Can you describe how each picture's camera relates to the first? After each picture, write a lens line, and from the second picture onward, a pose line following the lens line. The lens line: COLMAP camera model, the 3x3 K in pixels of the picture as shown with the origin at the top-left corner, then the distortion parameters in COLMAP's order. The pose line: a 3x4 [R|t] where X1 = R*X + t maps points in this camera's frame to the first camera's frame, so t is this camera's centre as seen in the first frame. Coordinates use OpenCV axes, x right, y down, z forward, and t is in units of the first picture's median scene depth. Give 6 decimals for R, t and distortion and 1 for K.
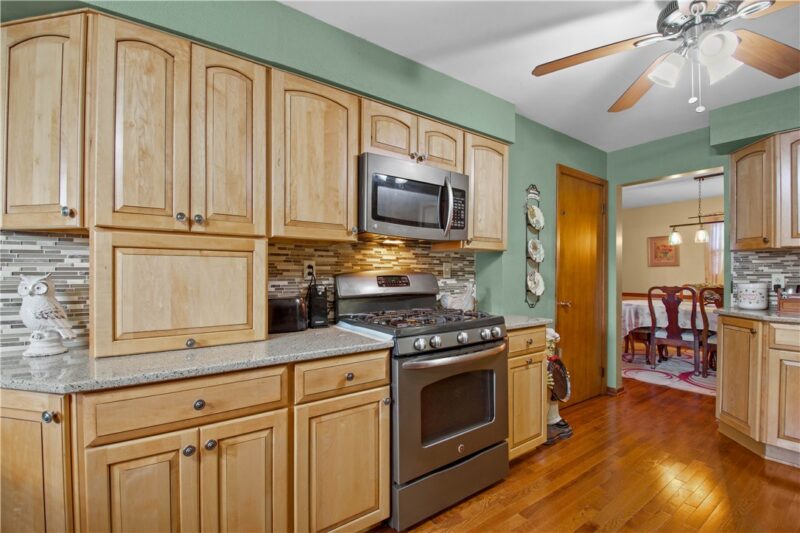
lens RADIAL K [[362.3, 0, 405.0], [0, 362.3, 270.8], [0, 0, 1]] dist [-0.000815, -0.000763]
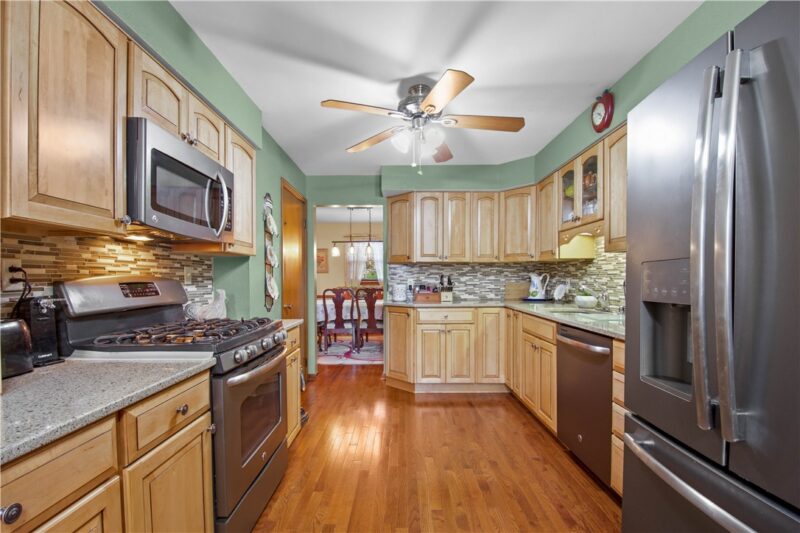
lens RADIAL K [[358.6, 0, 400.0], [0, 358.6, 283.2], [0, 0, 1]] dist [0.017495, -0.023518]
pose [[0.593737, -0.014453, 0.804529, -0.302218], [-0.000054, 0.999838, 0.018001, 0.001555], [-0.804659, -0.010731, 0.593640, 0.097914]]
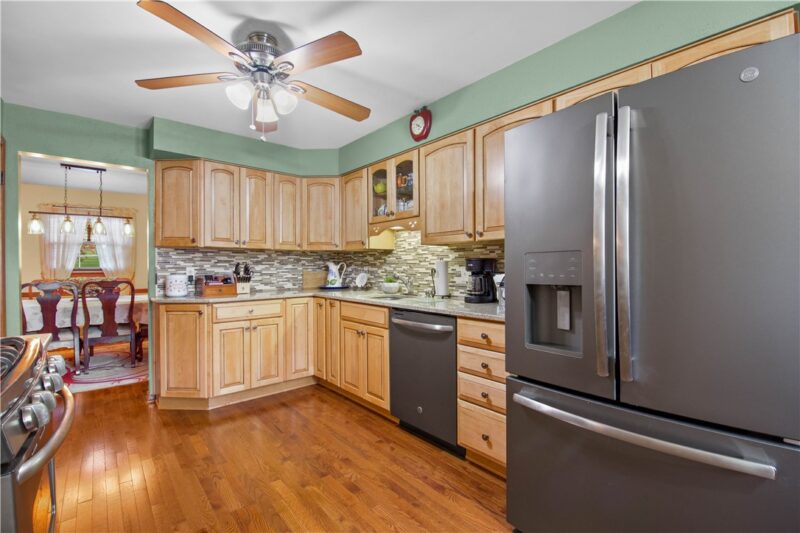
lens RADIAL K [[352.5, 0, 400.0], [0, 352.5, 266.5], [0, 0, 1]] dist [0.014377, -0.022476]
pose [[-0.075900, 0.000004, 0.997115, -0.294786], [-0.002420, 0.999997, -0.000189, 0.005521], [-0.997113, -0.002427, -0.075900, 0.387247]]
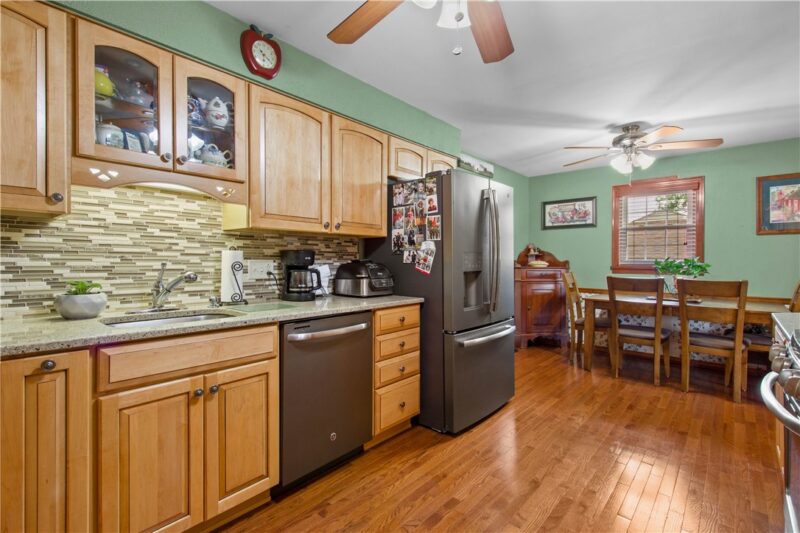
lens RADIAL K [[372.2, 0, 400.7], [0, 372.2, 259.6], [0, 0, 1]] dist [-0.000253, -0.000135]
pose [[-0.976136, -0.005571, -0.217088, 0.687788], [-0.004039, 0.999964, -0.007501, 0.010395], [0.217122, -0.006445, -0.976123, 1.090170]]
